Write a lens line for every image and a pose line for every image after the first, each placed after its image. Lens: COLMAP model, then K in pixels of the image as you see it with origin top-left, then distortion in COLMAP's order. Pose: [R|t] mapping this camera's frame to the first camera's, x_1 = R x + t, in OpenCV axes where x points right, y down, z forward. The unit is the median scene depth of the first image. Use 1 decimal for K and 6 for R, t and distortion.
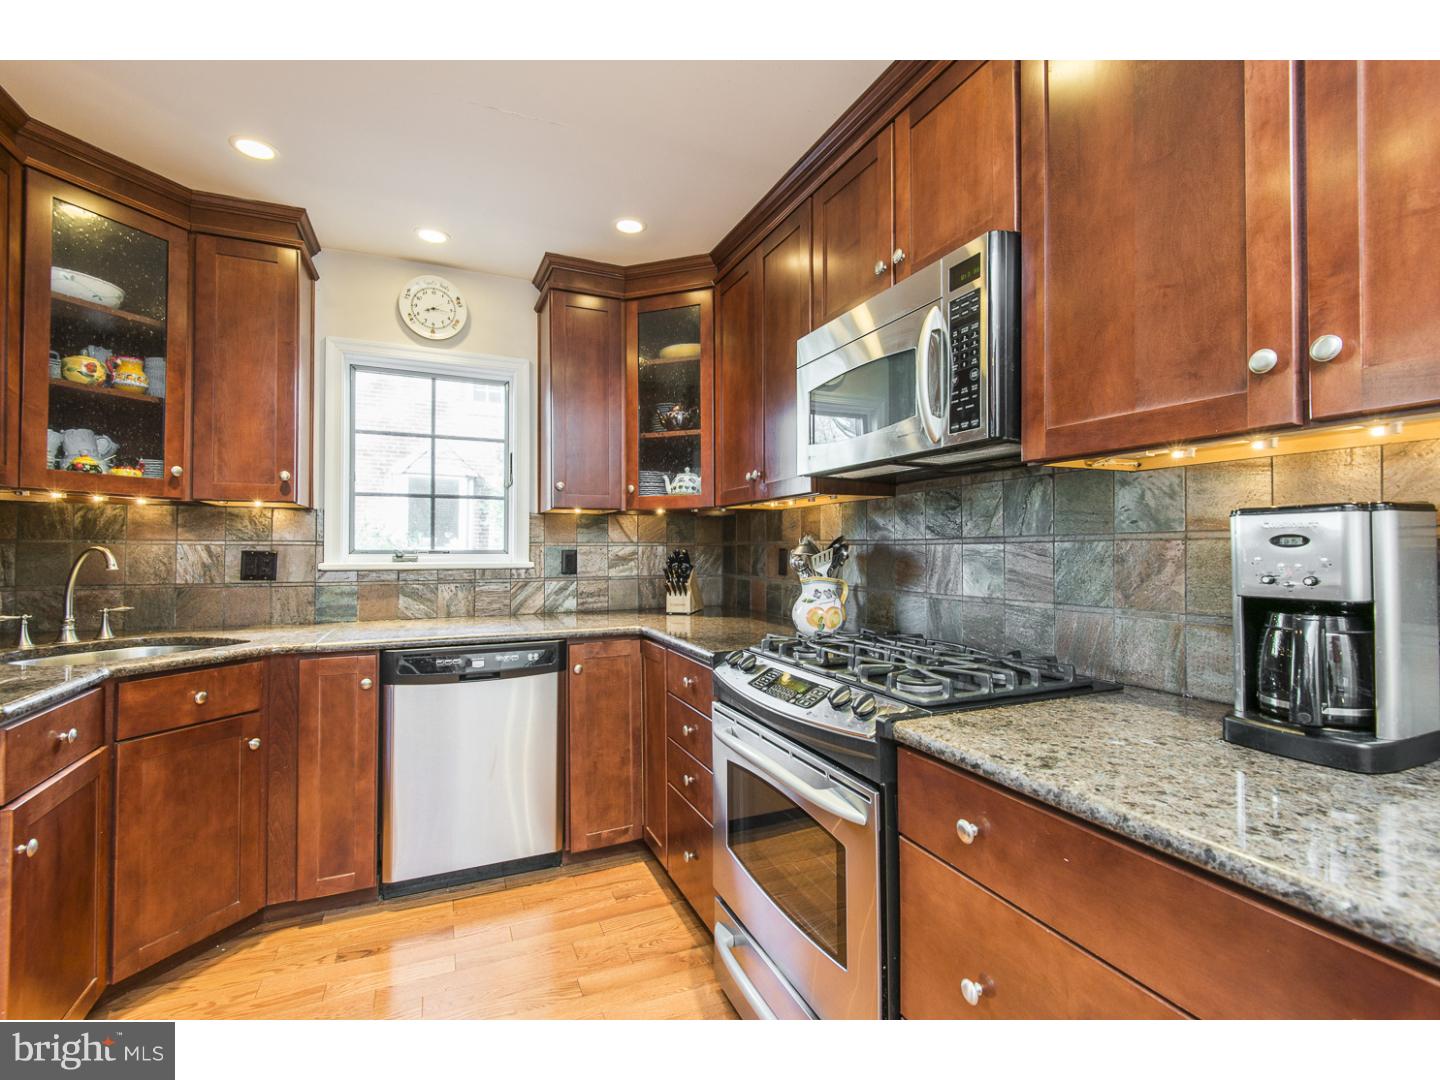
lens RADIAL K [[658.3, 0, 729.0], [0, 658.3, 538.7], [0, 0, 1]] dist [0.016226, -0.010057]
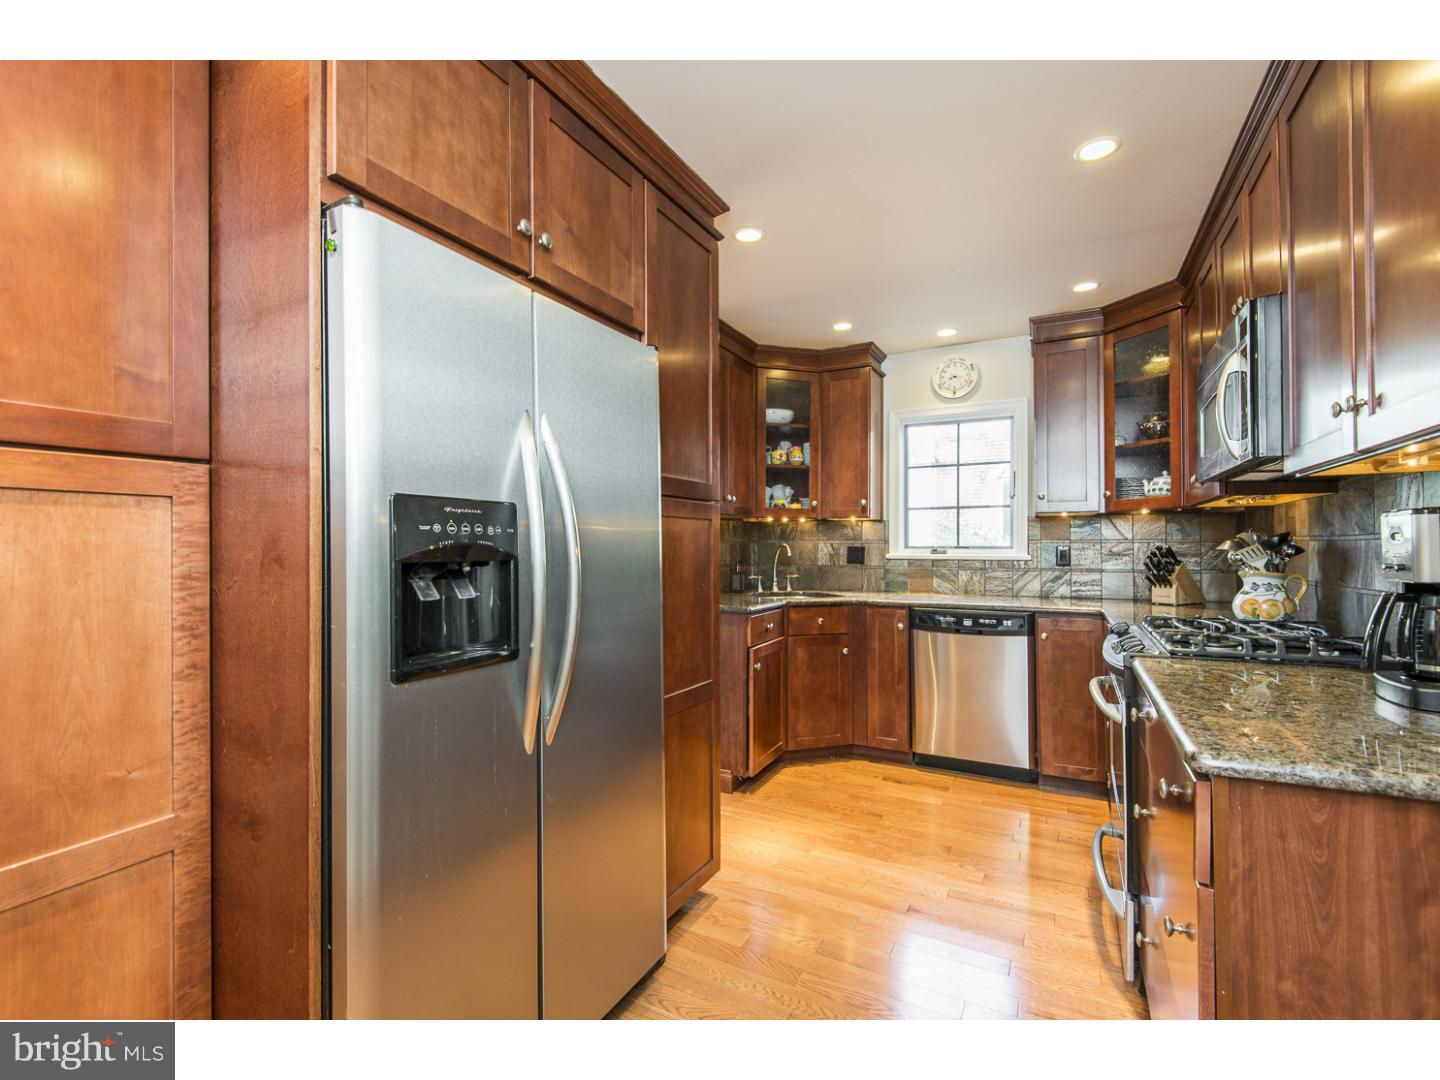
lens RADIAL K [[658.3, 0, 717.2], [0, 658.3, 543.4], [0, 0, 1]] dist [0.016226, -0.010057]
pose [[0.622233, -0.003066, -0.782826, 0.408273], [0.011376, 0.999922, 0.005126, -0.002047], [0.782749, -0.012095, 0.622220, -0.339798]]
